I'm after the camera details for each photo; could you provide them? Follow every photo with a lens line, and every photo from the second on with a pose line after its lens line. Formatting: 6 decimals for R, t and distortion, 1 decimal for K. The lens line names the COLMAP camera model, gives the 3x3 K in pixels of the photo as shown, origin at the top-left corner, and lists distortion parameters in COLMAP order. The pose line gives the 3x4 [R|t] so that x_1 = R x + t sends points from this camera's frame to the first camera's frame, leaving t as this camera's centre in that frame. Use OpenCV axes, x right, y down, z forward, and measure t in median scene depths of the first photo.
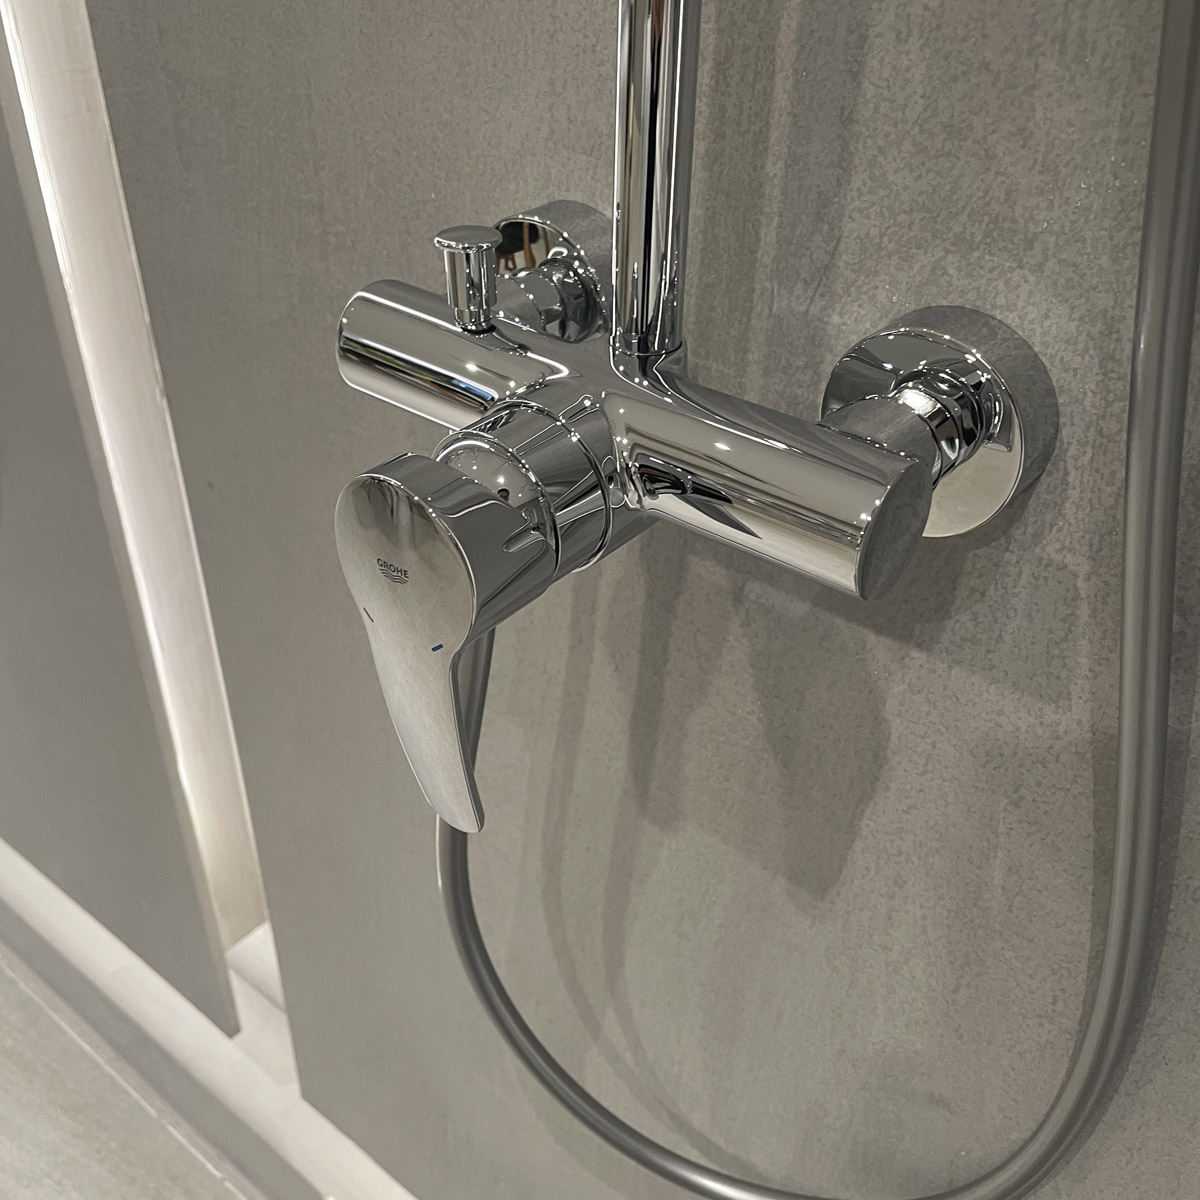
lens RADIAL K [[1227.6, 0, 615.6], [0, 1227.6, 613.6], [0, 0, 1]] dist [0.082458, -0.137599]
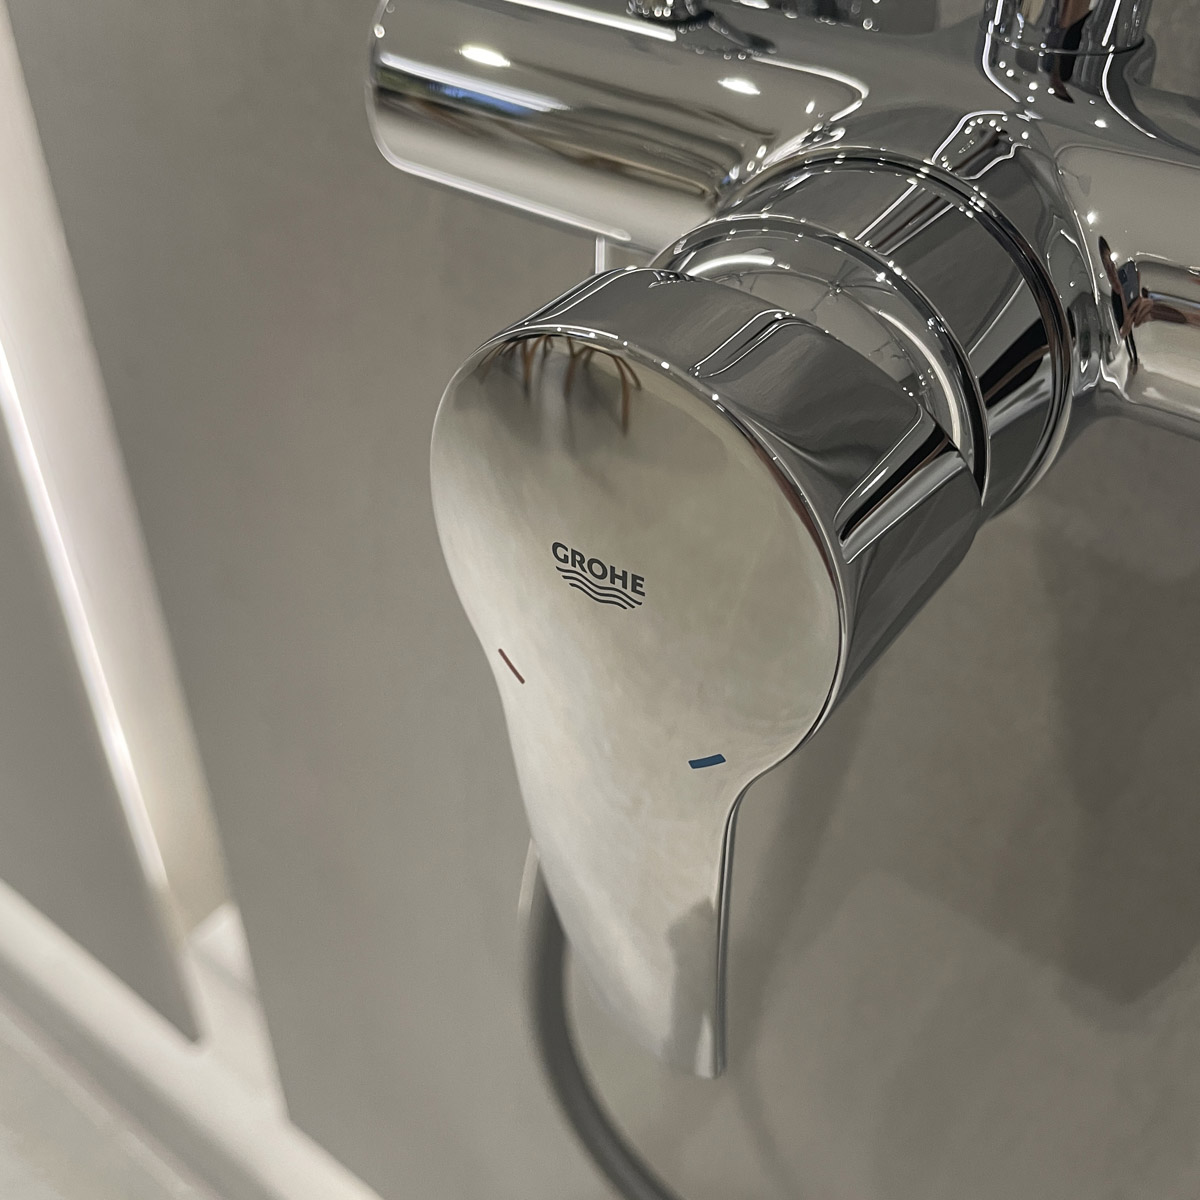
lens RADIAL K [[1227.6, 0, 615.6], [0, 1227.6, 613.6], [0, 0, 1]] dist [0.082458, -0.137599]
pose [[0.998606, -0.023874, 0.047068, -0.157748], [0.019313, 0.995282, 0.095082, -0.048569], [-0.049115, -0.094041, 0.994356, 0.494824]]
